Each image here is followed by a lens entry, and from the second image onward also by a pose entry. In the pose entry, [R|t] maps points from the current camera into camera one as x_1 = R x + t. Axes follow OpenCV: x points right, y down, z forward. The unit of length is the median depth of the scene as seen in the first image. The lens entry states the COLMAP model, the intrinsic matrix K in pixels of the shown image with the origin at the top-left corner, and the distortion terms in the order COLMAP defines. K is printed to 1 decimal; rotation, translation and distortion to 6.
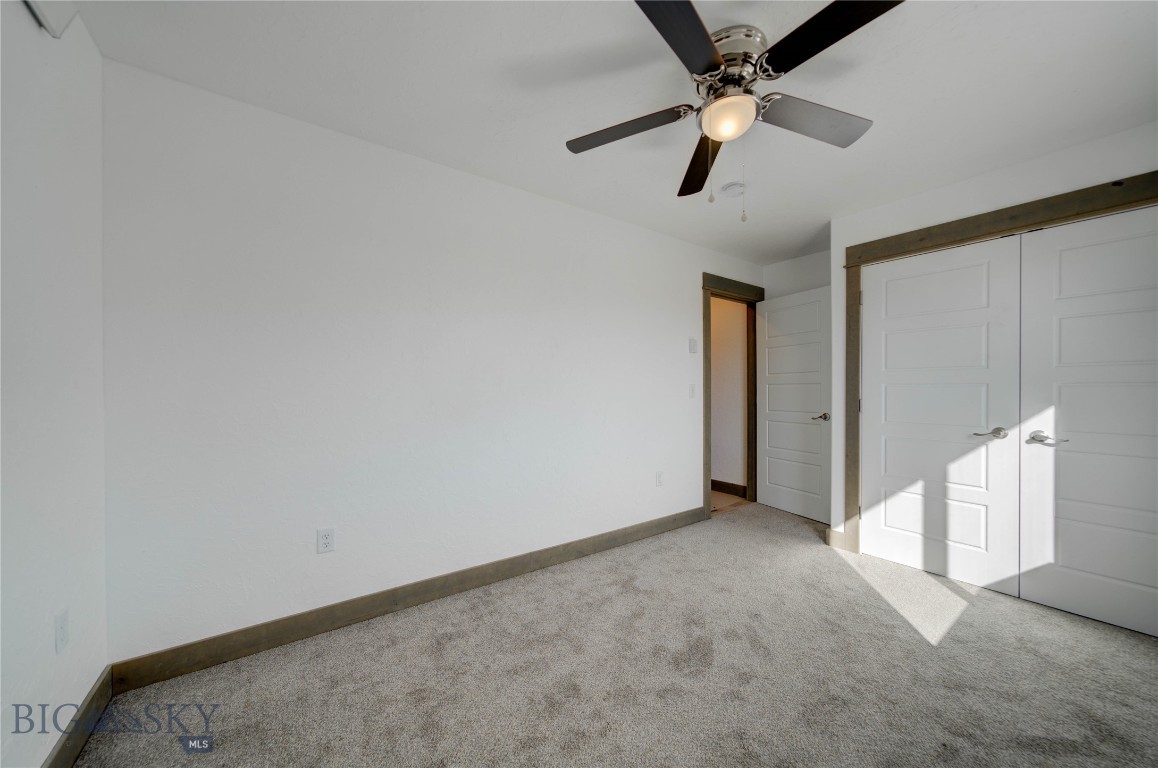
lens RADIAL K [[434.8, 0, 581.8], [0, 434.8, 387.3], [0, 0, 1]] dist [0.004903, -0.000052]
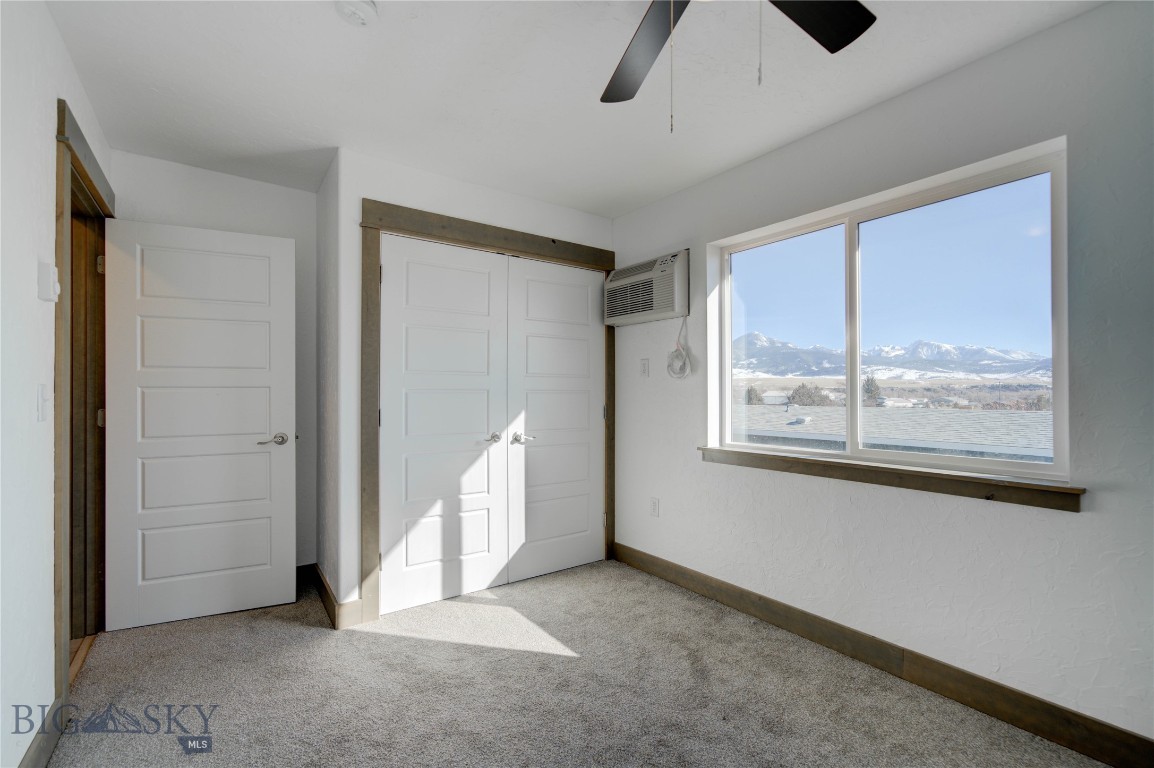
lens RADIAL K [[504.2, 0, 543.7], [0, 504.2, 395.3], [0, 0, 1]] dist [0.003159, 0.000451]
pose [[0.001396, -0.002934, 0.999995, -0.250538], [-0.000425, 0.999996, 0.002934, -0.000099], [-0.999999, -0.000429, 0.001394, 0.817121]]
